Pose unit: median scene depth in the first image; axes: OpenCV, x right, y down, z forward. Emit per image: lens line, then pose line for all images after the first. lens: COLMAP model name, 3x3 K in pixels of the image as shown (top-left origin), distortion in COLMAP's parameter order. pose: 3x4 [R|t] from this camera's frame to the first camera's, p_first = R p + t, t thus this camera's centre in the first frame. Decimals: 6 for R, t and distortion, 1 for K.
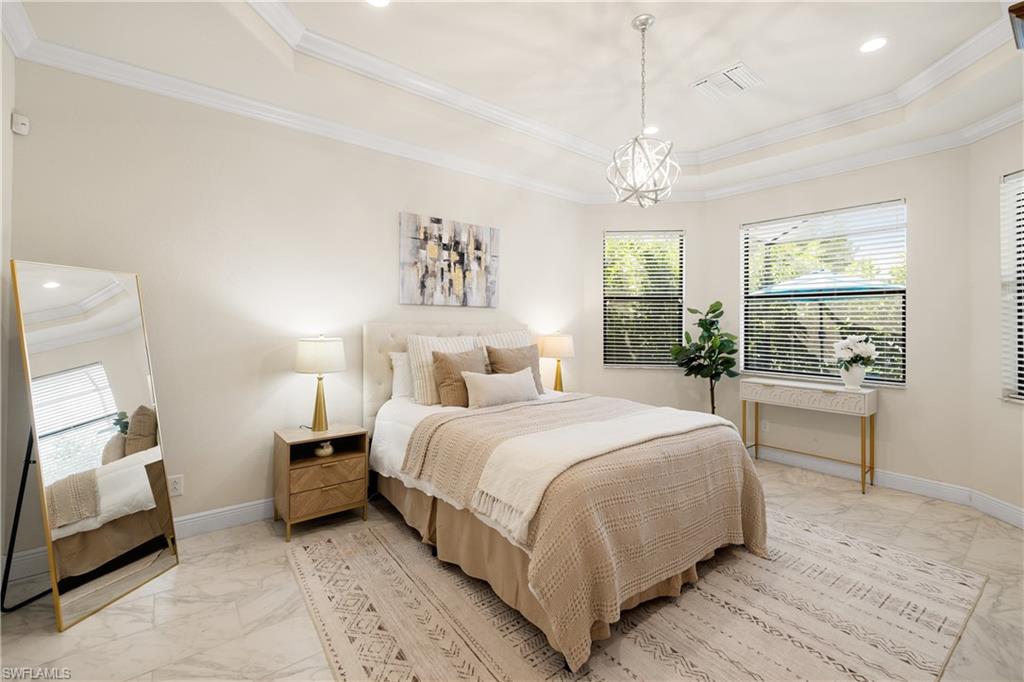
lens RADIAL K [[431.8, 0, 512.7], [0, 431.8, 321.0], [0, 0, 1]] dist [0.000308, 0.000803]
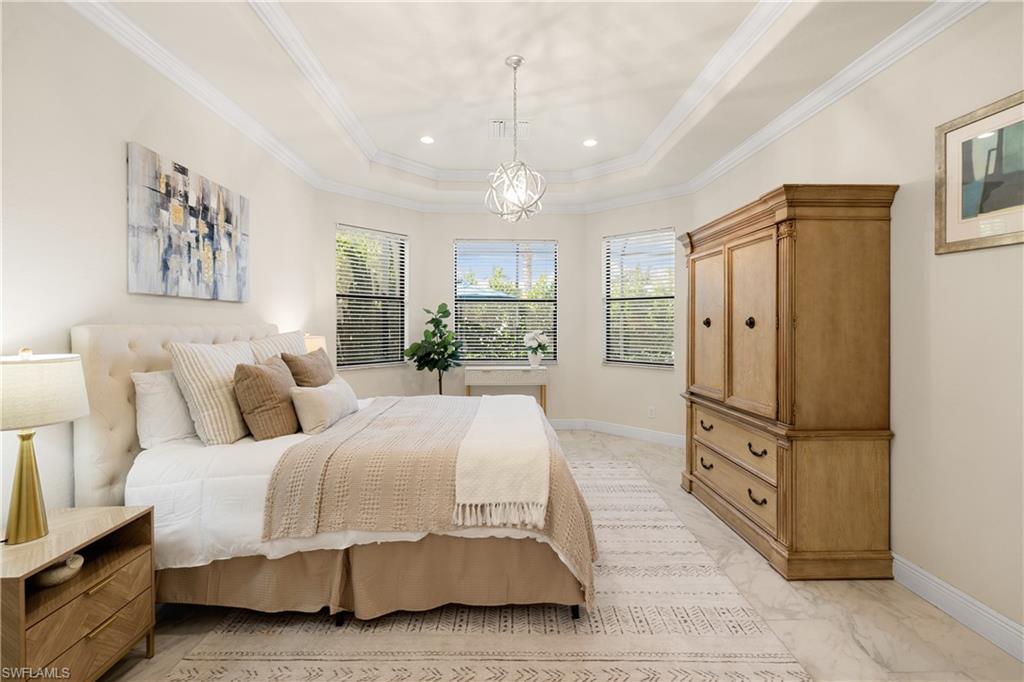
lens RADIAL K [[431.8, 0, 505.7], [0, 431.8, 326.7], [0, 0, 1]] dist [0.000308, 0.000803]
pose [[0.605869, -0.014684, 0.795429, -0.400184], [0.000817, 0.999841, 0.017836, -0.002608], [-0.795564, -0.010156, 0.605785, 0.197389]]
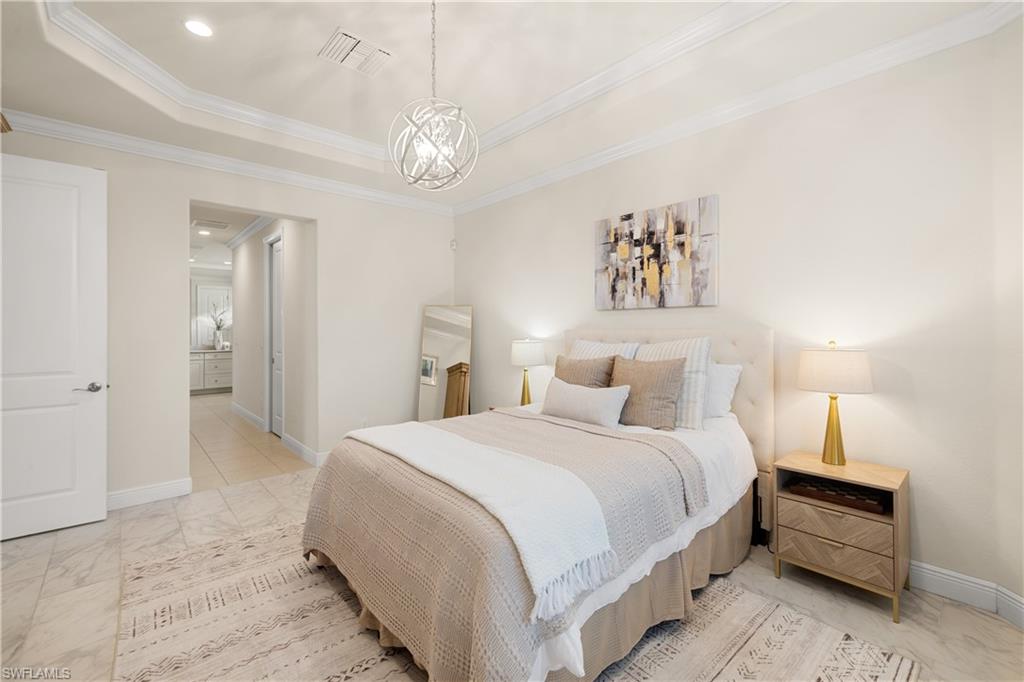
lens RADIAL K [[431.8, 0, 510.2], [0, 431.8, 331.2], [0, 0, 1]] dist [0.000308, 0.000803]
pose [[0.073768, -0.008402, -0.997240, 0.711241], [0.003565, 0.999960, -0.008161, 0.016885], [0.997269, -0.002953, 0.073795, 0.673508]]
